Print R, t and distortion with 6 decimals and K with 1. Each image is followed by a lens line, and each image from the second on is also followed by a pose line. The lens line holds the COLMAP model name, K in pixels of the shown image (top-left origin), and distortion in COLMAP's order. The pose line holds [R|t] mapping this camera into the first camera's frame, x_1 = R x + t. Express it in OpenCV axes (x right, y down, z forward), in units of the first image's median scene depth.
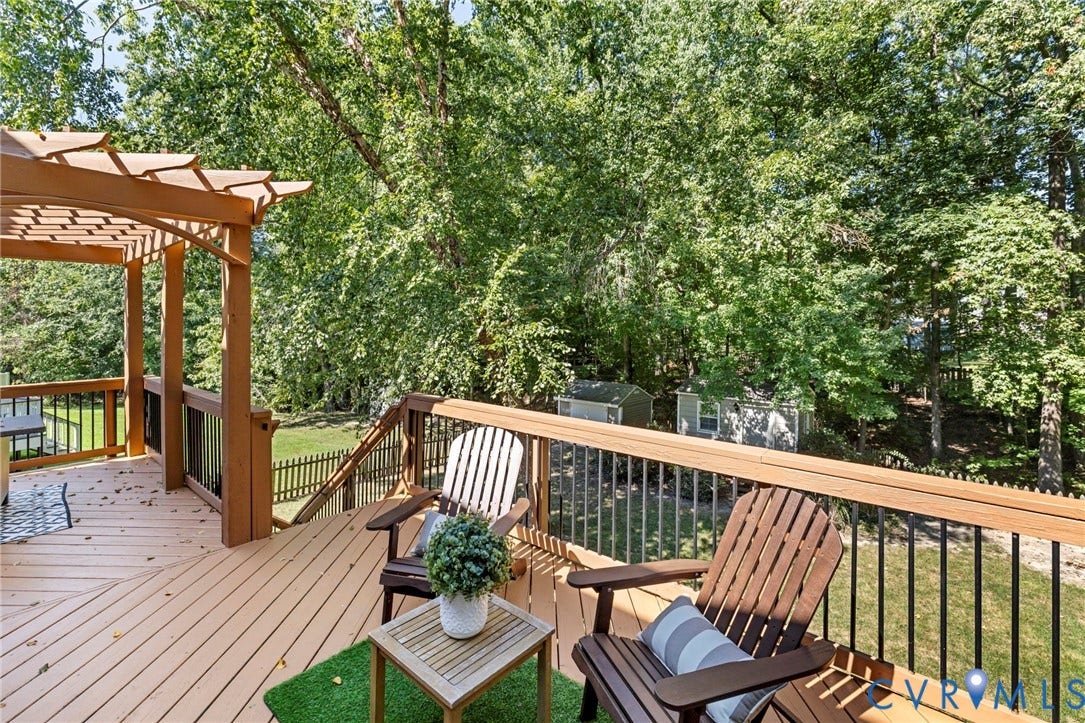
lens RADIAL K [[480.5, 0, 519.9], [0, 480.5, 338.7], [0, 0, 1]] dist [0.001075, -0.000221]
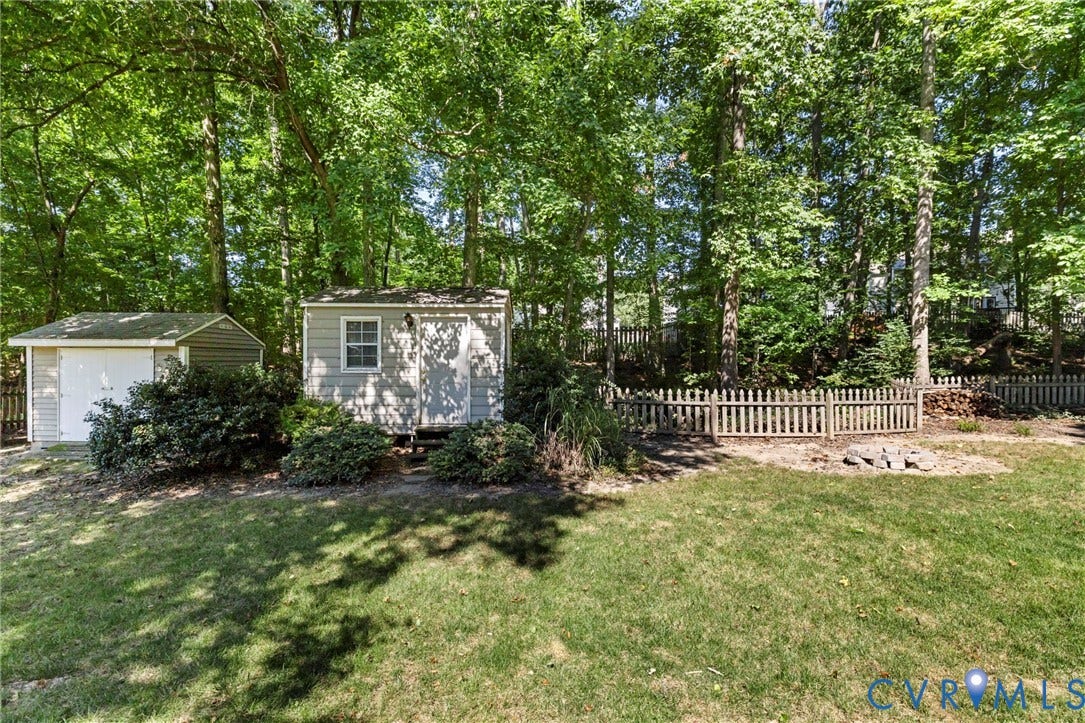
lens RADIAL K [[480.5, 0, 545.5], [0, 480.5, 378.1], [0, 0, 1]] dist [0.001075, -0.000221]
pose [[0.740449, -0.017962, 0.671872, 0.234363], [0.013234, 0.999839, 0.012145, 0.261899], [-0.671982, -0.000102, 0.740567, 0.591033]]
